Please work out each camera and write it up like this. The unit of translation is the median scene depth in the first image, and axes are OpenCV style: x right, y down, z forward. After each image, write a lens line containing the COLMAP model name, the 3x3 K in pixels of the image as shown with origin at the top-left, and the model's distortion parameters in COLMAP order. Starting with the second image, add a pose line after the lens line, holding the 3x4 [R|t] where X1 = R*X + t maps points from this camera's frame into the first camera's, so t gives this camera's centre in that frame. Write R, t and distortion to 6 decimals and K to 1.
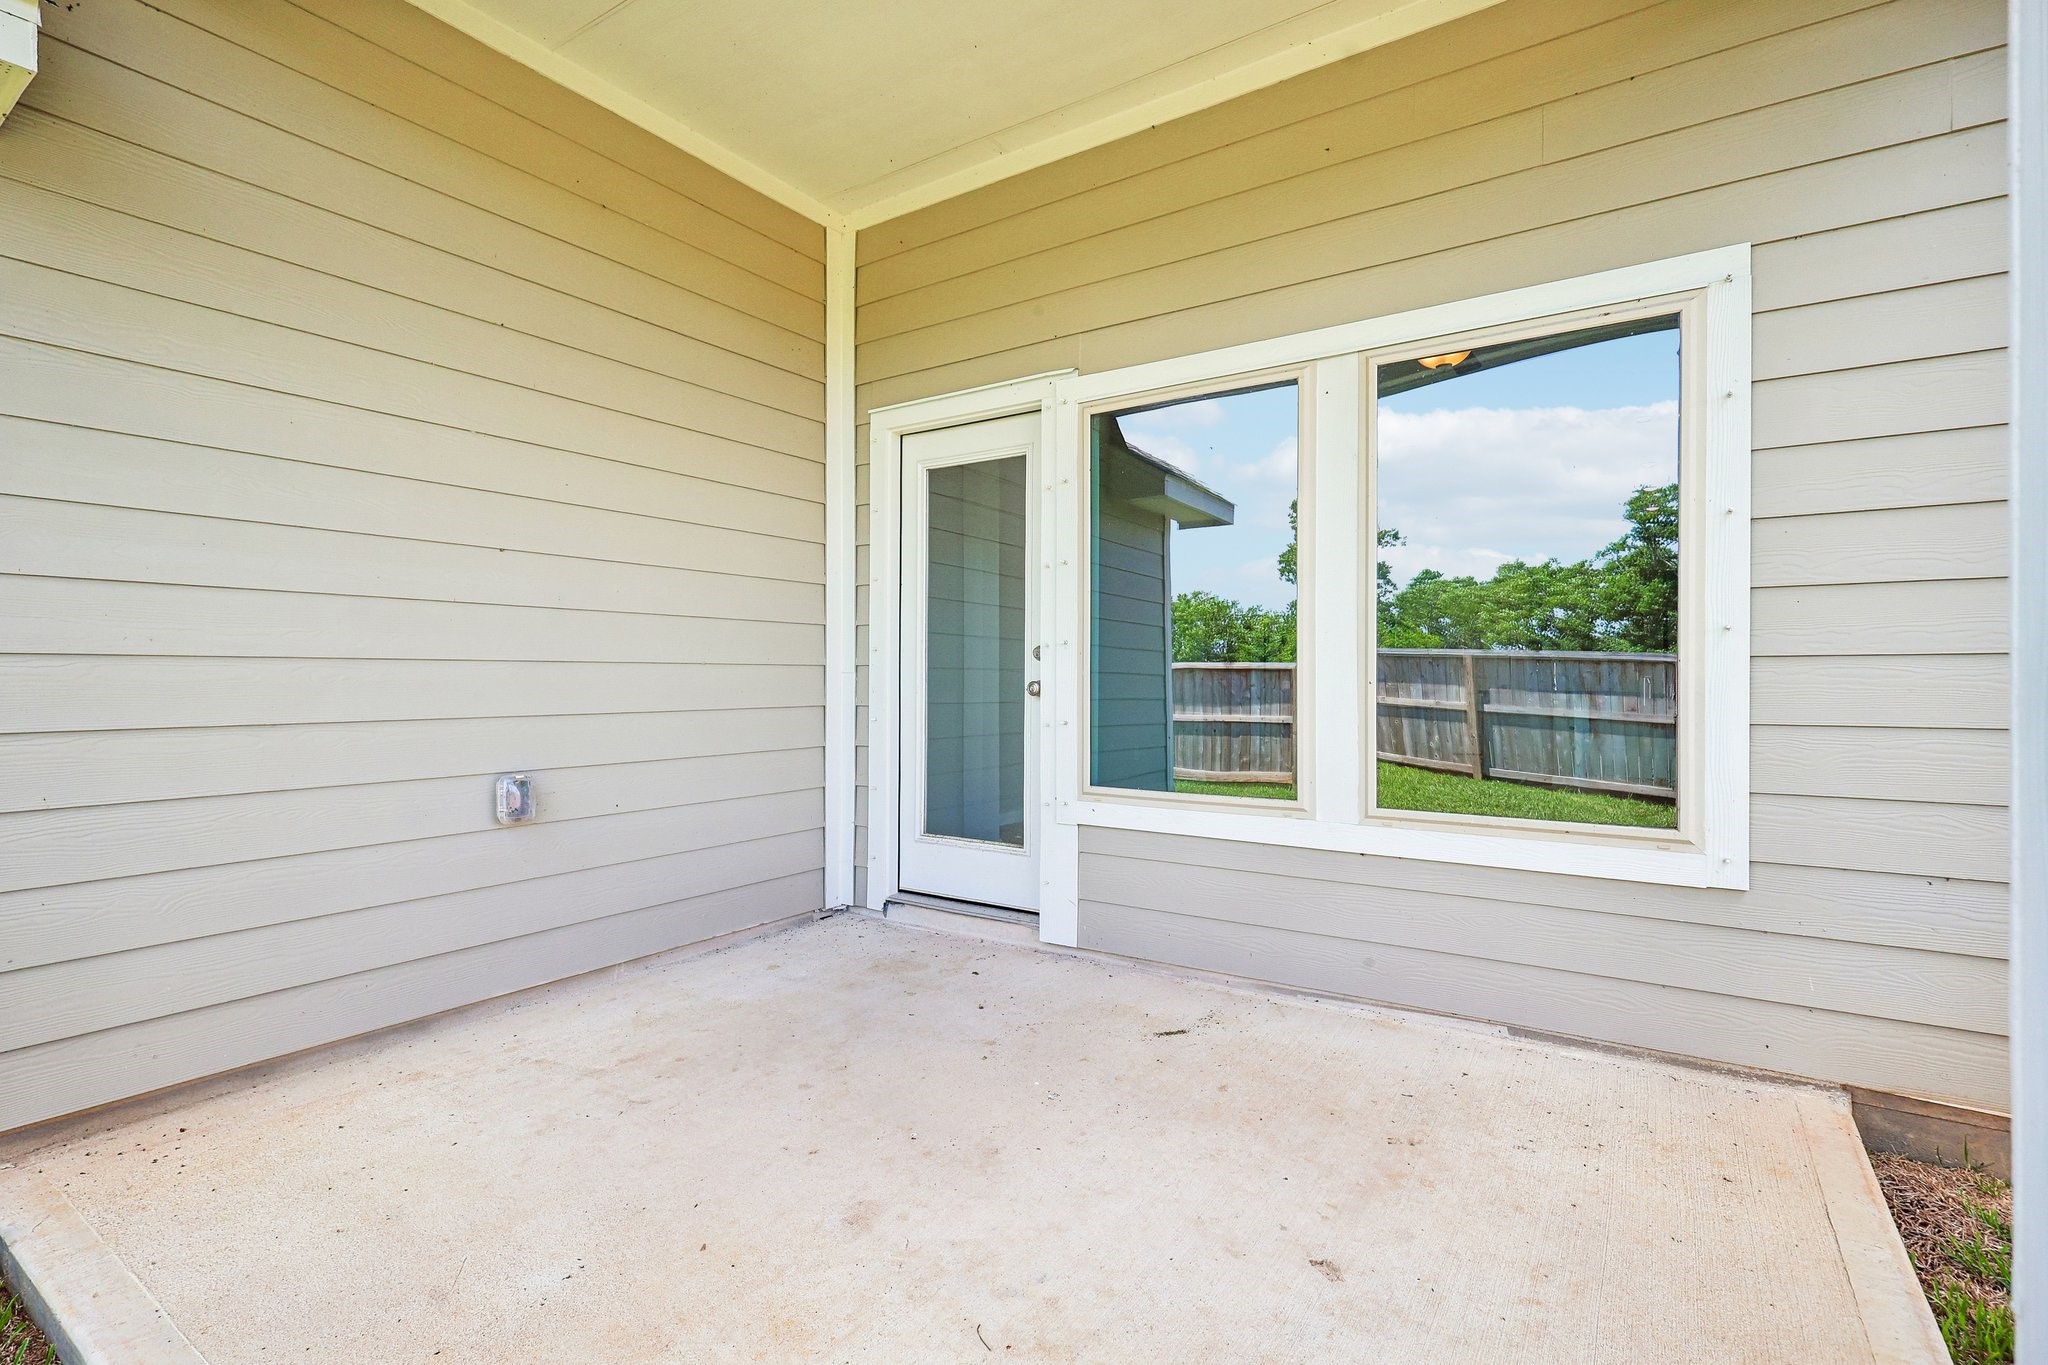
lens RADIAL K [[973.1, 0, 989.5], [0, 973.1, 674.0], [0, 0, 1]] dist [-0.005800, 0.002859]
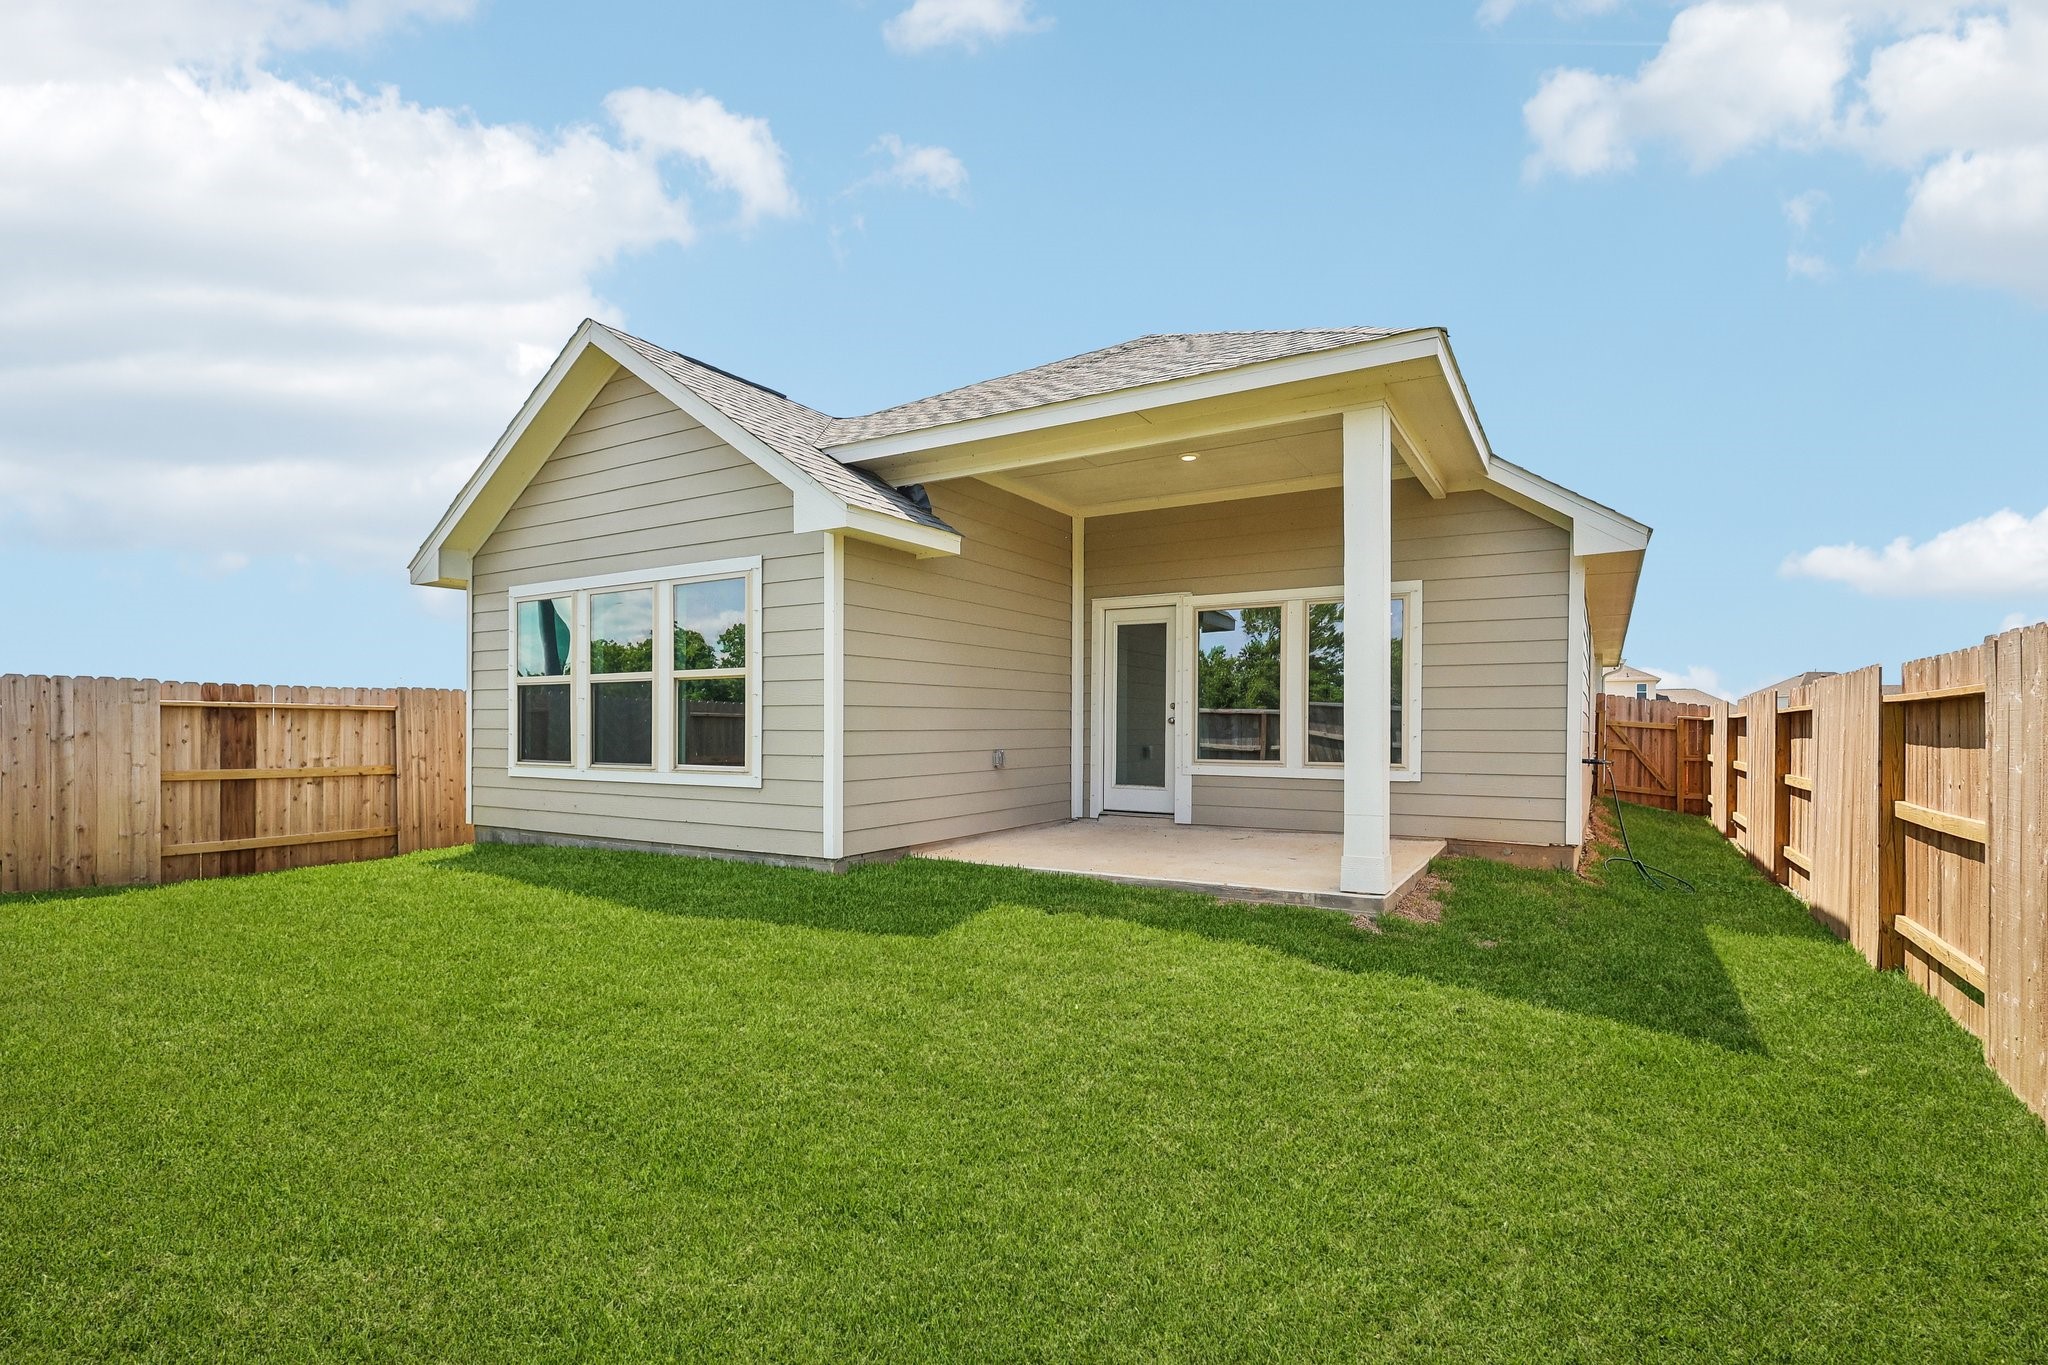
lens RADIAL K [[973.1, 0, 984.6], [0, 973.1, 728.9], [0, 0, 1]] dist [-0.005800, 0.002859]
pose [[0.999022, 0.001027, 0.044203, -0.507283], [-0.001425, 0.999959, 0.008973, 0.013356], [-0.044192, -0.009028, 0.998982, -1.355240]]
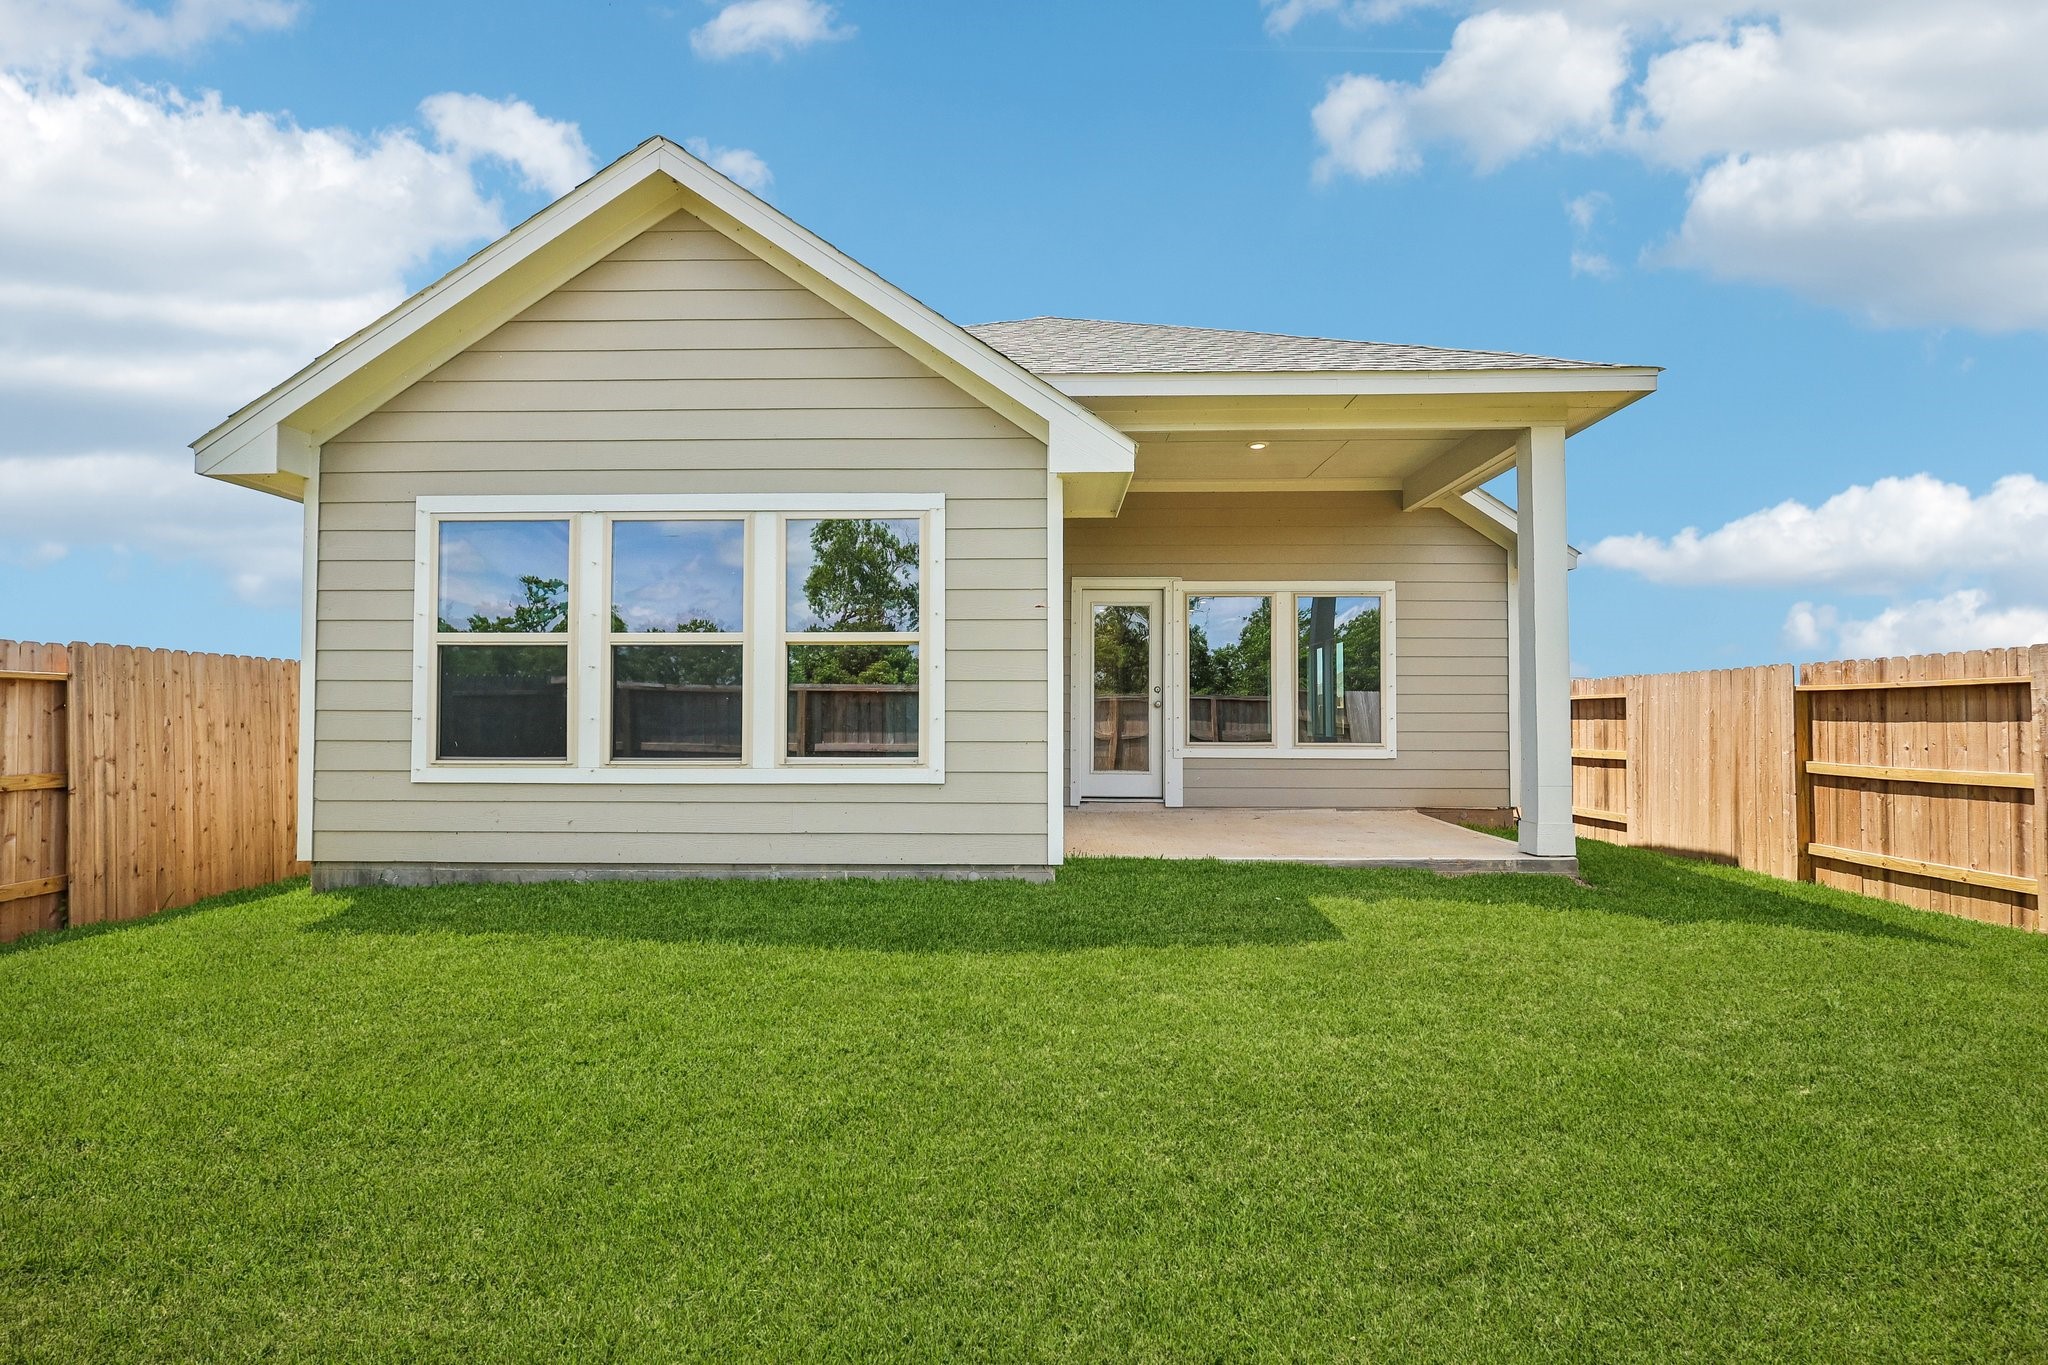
lens RADIAL K [[973.1, 0, 1020.5], [0, 973.1, 691.1], [0, 0, 1]] dist [-0.005800, 0.002859]
pose [[0.841558, 0.014642, 0.539968, -1.493632], [-0.003693, 0.999765, -0.021355, 0.032921], [-0.540154, 0.015977, 0.841414, -0.824918]]
